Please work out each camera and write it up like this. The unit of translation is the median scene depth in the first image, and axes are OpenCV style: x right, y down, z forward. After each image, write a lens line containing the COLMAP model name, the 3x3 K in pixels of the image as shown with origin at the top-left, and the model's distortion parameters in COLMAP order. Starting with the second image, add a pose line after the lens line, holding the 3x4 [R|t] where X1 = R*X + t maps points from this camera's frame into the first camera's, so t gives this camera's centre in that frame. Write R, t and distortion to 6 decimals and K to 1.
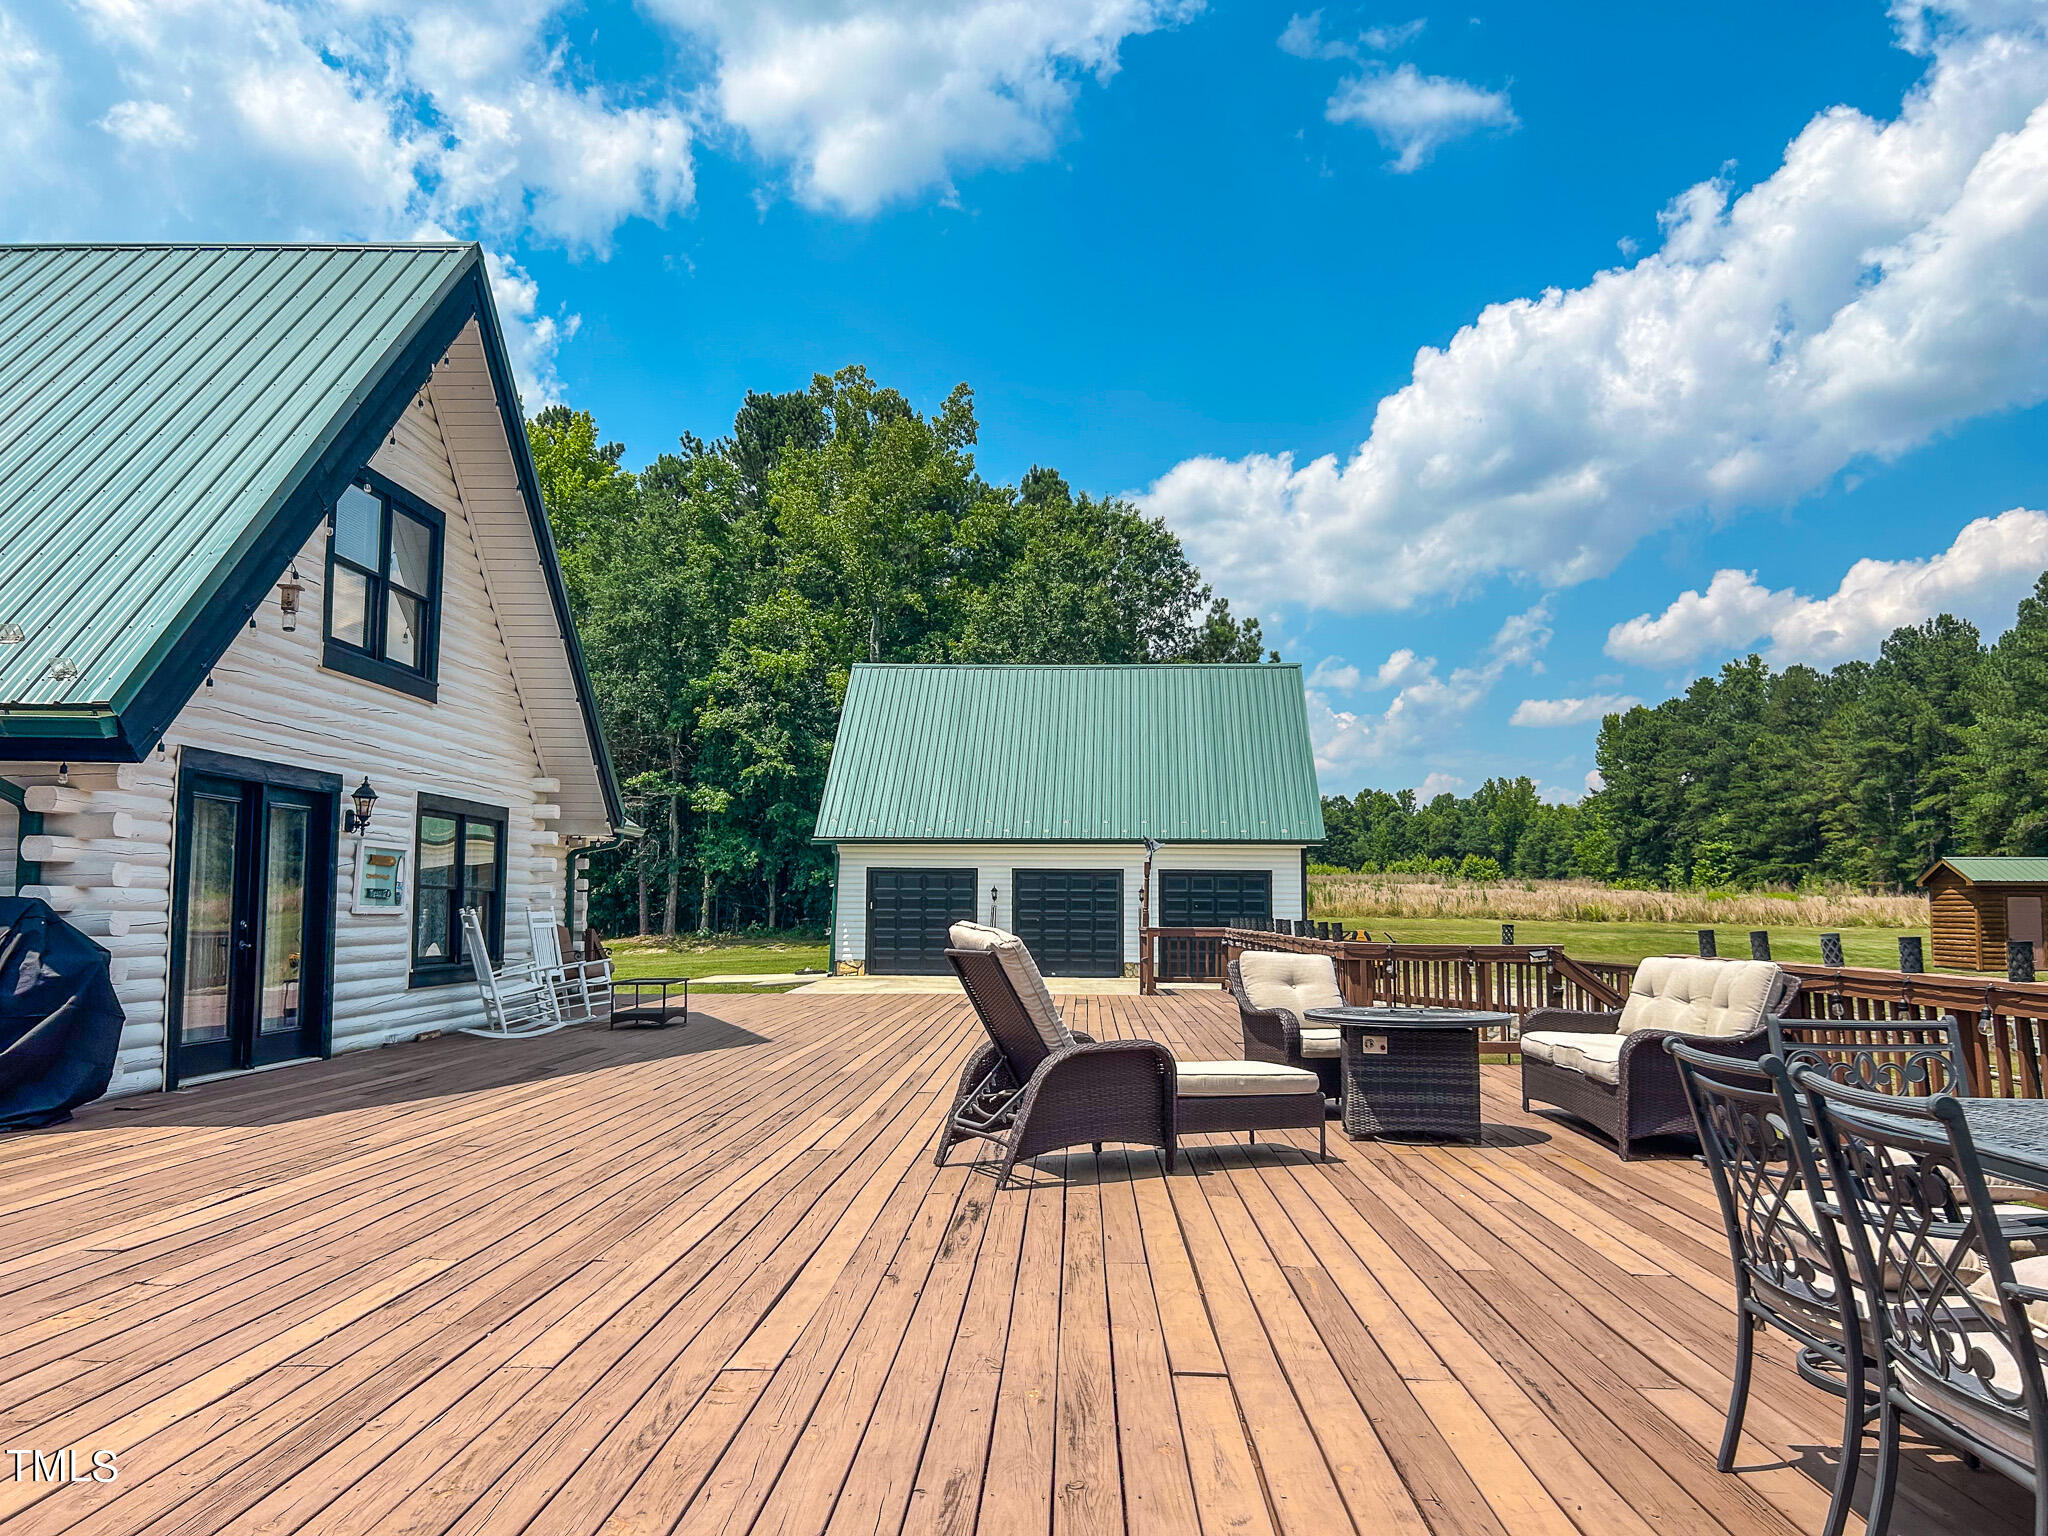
lens RADIAL K [[1547.5, 0, 1023.7], [0, 1547.5, 782.4], [0, 0, 1]] dist [0.006783, 0.004368]
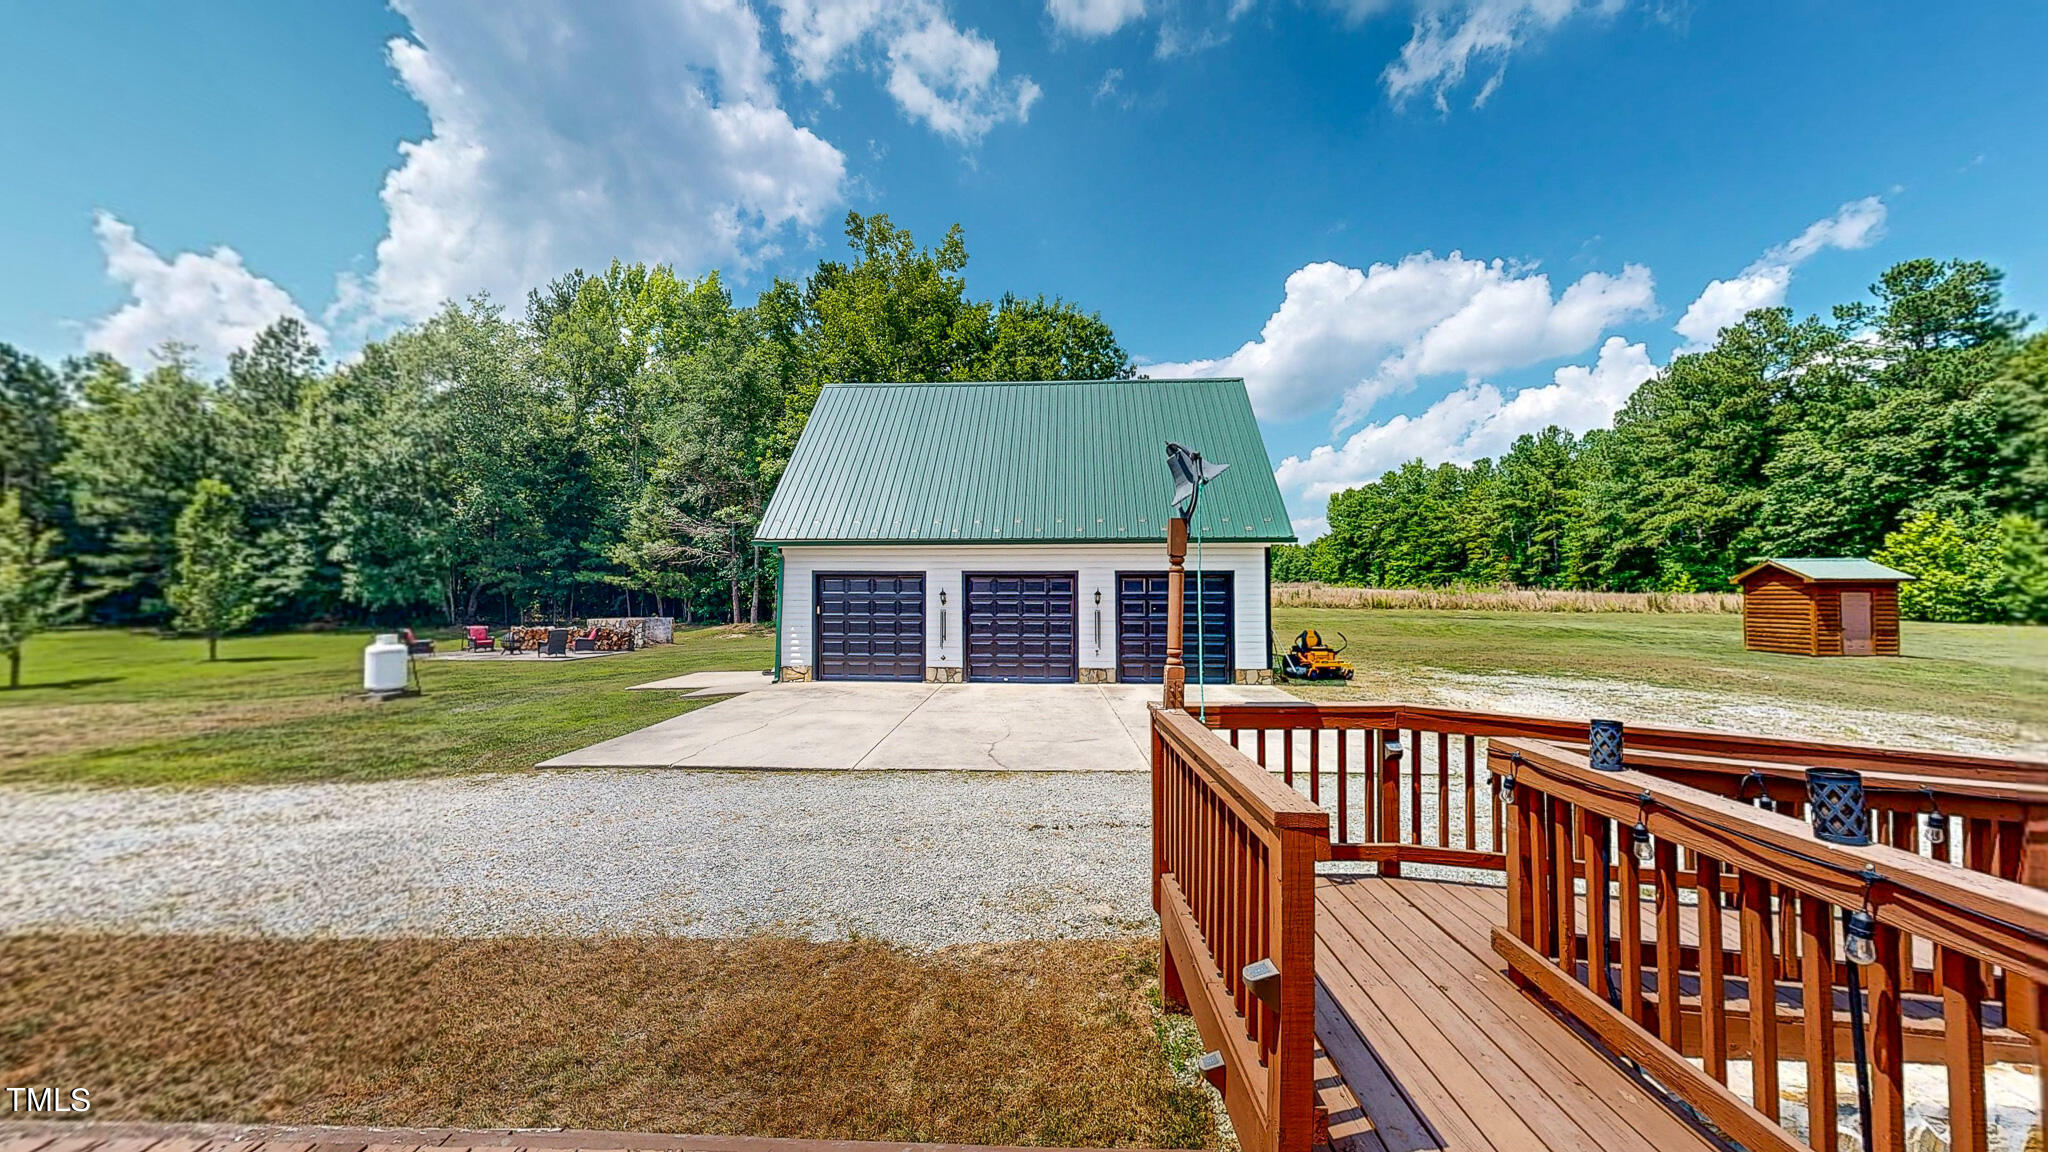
lens RADIAL K [[754.0, 0, 1020.3], [0, 754.0, 577.8], [0, 0, 1]] dist [-0.000533, -0.000220]
pose [[0.999988, -0.004923, -0.000023, 0.009065], [0.004917, 0.998503, 0.054475, 0.011134], [-0.000245, -0.054474, 0.998515, 0.171067]]
